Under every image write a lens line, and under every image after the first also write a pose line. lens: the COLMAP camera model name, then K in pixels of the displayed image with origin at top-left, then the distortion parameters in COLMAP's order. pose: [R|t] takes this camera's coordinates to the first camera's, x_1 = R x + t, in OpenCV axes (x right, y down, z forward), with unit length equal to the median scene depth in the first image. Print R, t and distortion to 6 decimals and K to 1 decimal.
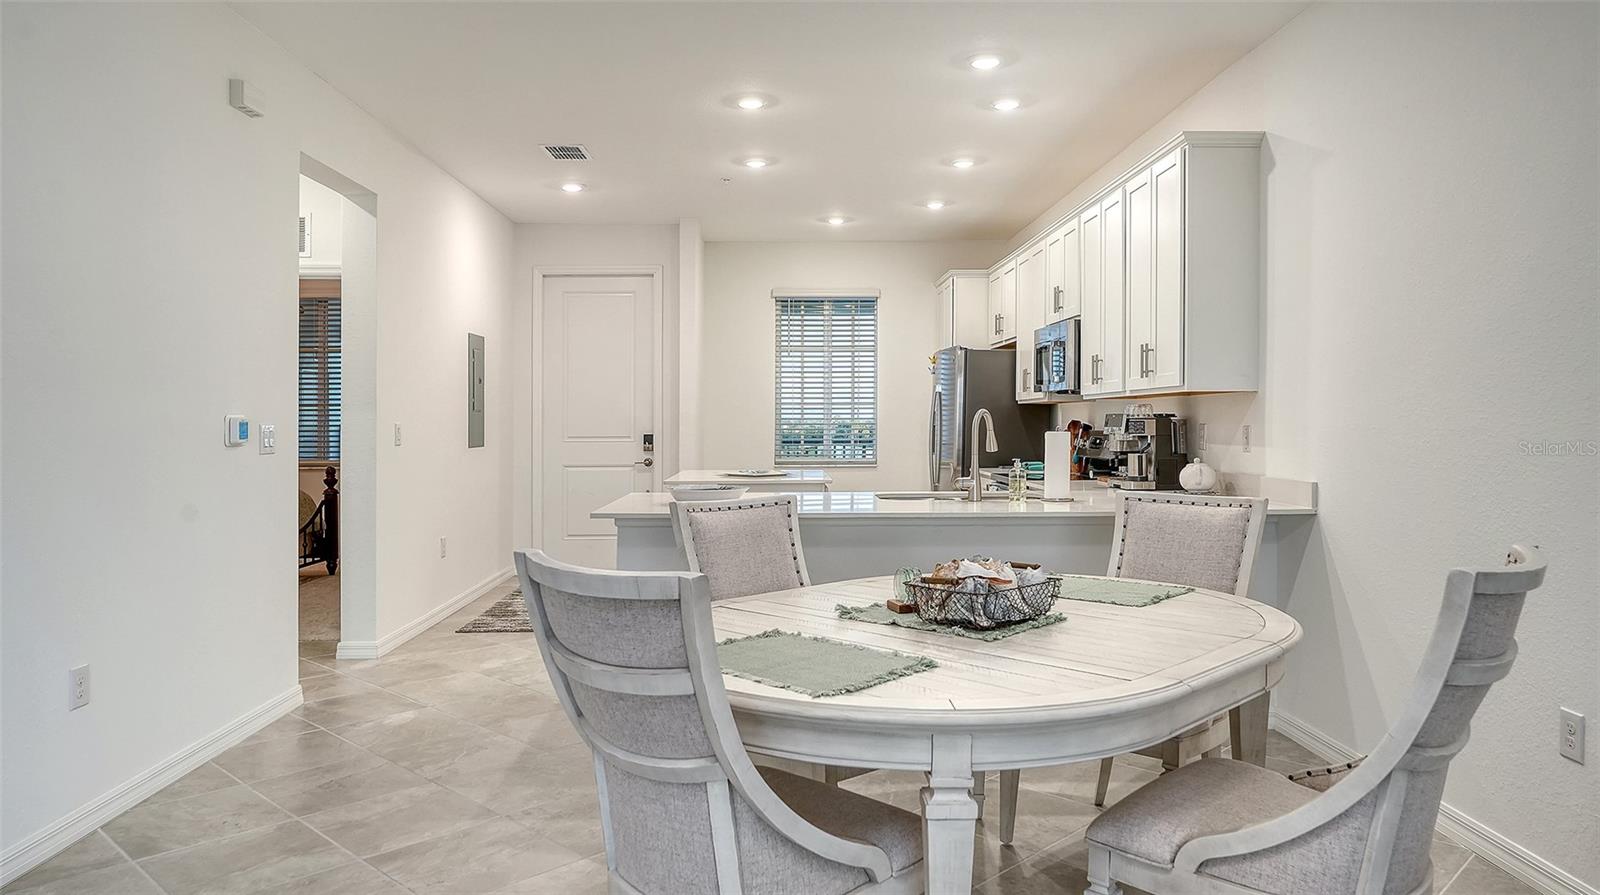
lens RADIAL K [[1093.5, 0, 800.2], [0, 1093.5, 417.2], [0, 0, 1]] dist [-0.002313, -0.002106]
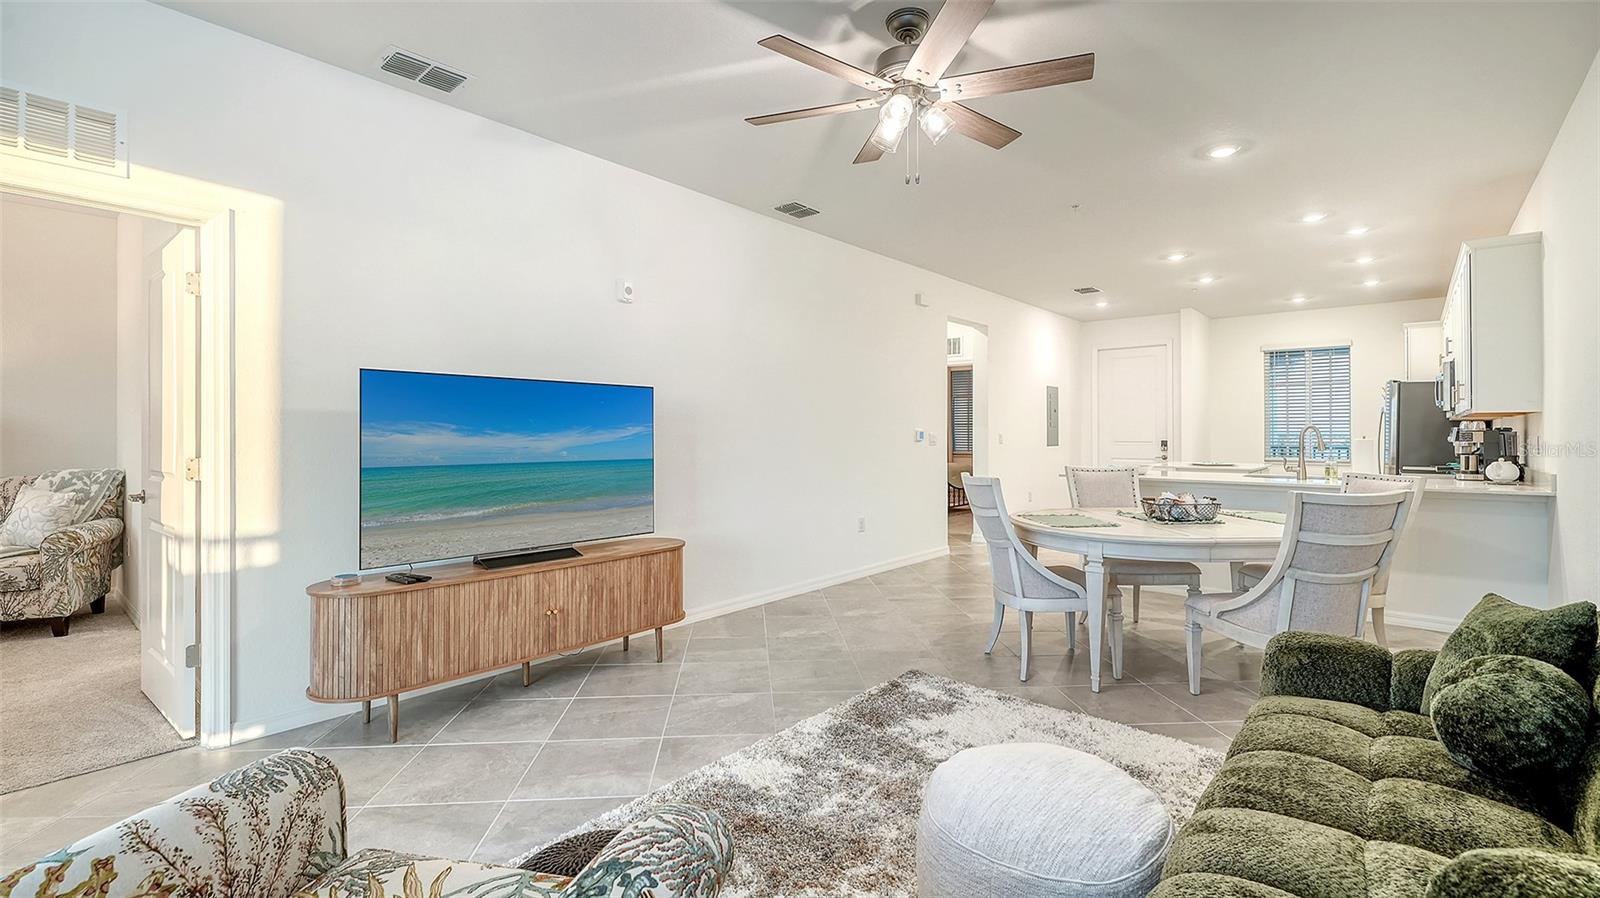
lens RADIAL K [[709.8, 0, 798.9], [0, 709.8, 424.0], [0, 0, 1]] dist [-0.000259, -0.001332]
pose [[0.749049, -0.004935, -0.662496, 0.267530], [-0.001229, 0.999960, -0.008838, 0.001312], [0.662513, 0.007434, 0.749013, -0.298447]]
